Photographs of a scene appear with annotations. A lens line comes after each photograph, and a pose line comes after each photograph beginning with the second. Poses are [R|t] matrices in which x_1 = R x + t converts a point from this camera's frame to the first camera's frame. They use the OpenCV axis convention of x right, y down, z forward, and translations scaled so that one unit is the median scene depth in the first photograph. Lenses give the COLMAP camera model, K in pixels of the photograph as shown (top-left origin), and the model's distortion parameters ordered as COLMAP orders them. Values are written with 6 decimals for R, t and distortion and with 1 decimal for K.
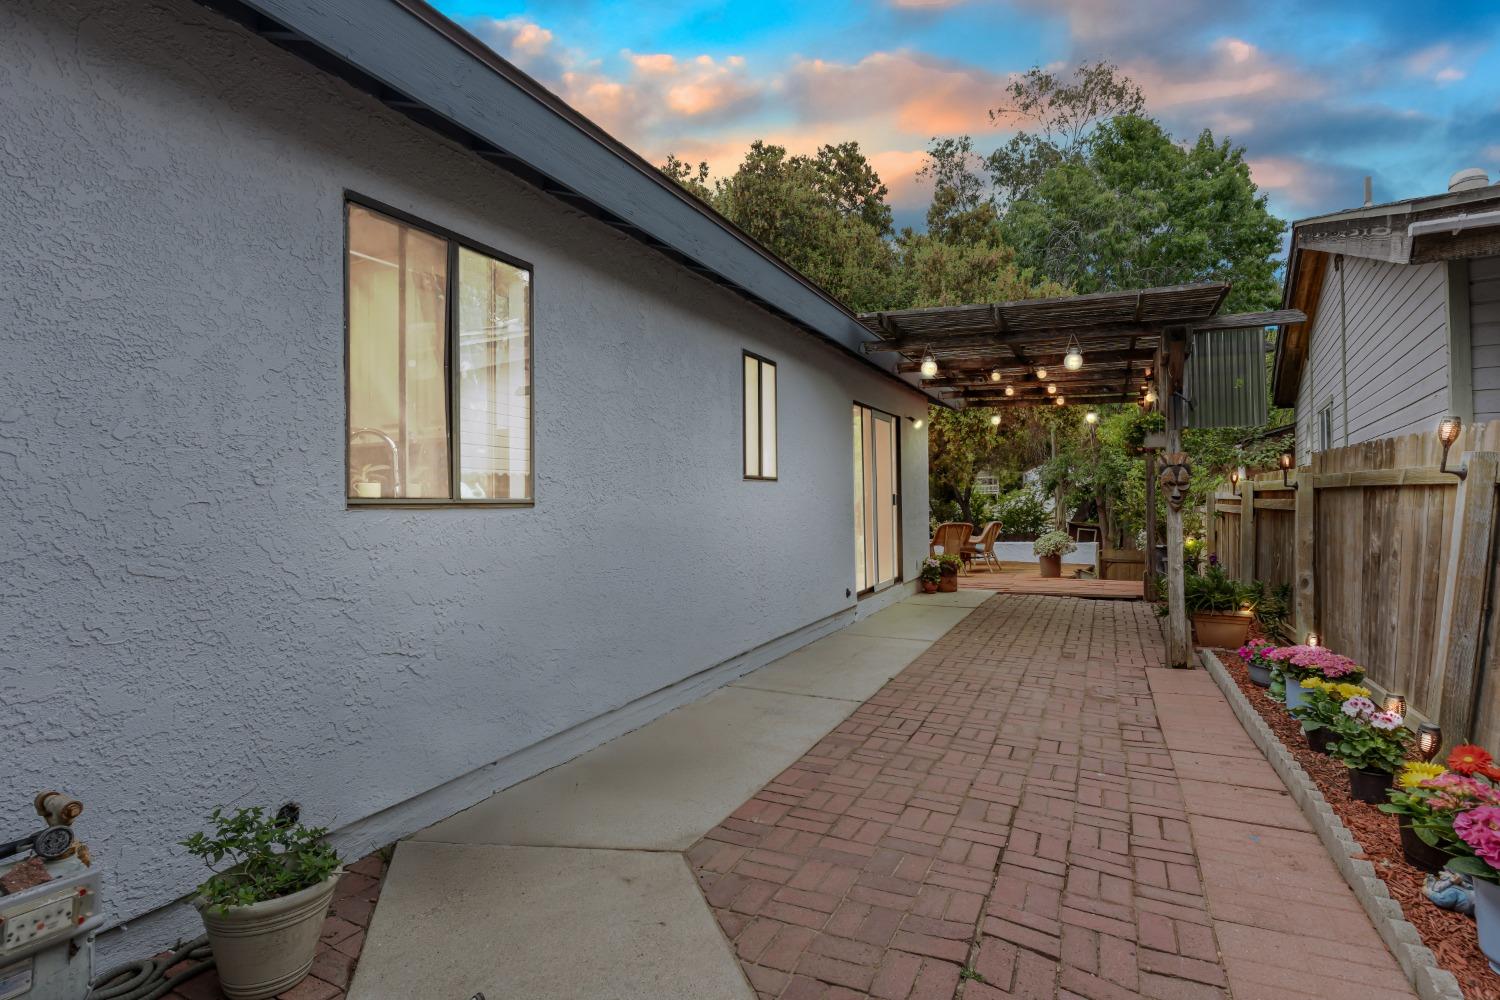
lens RADIAL K [[732.4, 0, 742.7], [0, 732.4, 495.6], [0, 0, 1]] dist [0.000921, 0.000104]
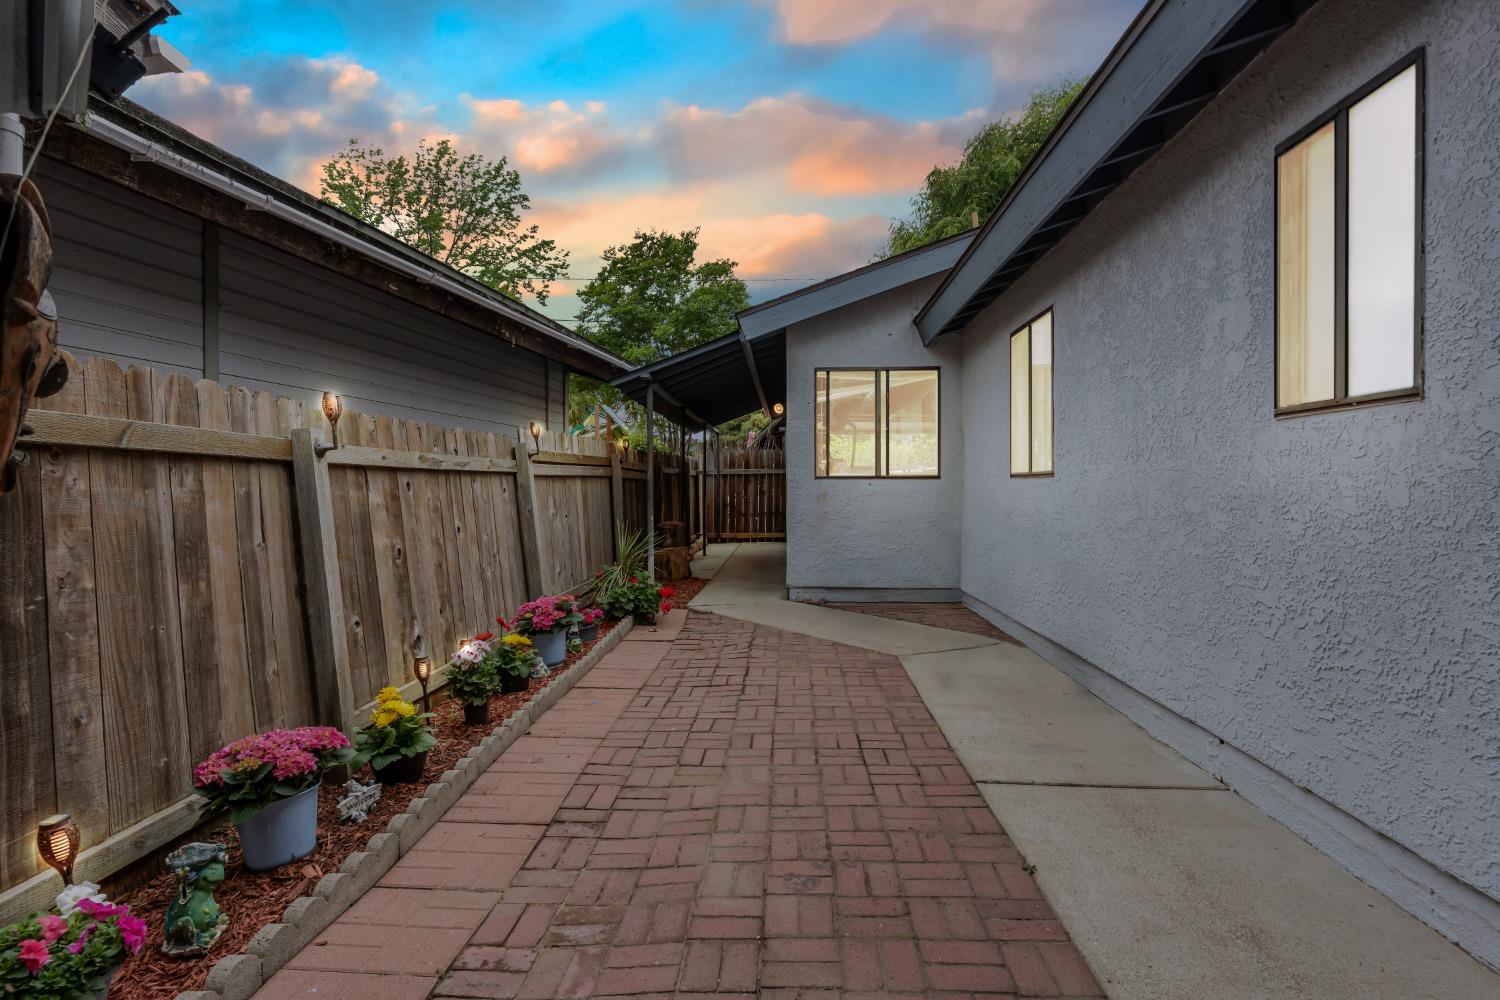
lens RADIAL K [[732.4, 0, 742.7], [0, 732.4, 495.6], [0, 0, 1]] dist [0.000921, 0.000104]
pose [[-0.928490, 0.018784, -0.370882, 0.699403], [0.015803, 0.999814, 0.011075, 0.022735], [0.371021, 0.004422, -0.928614, 1.810657]]
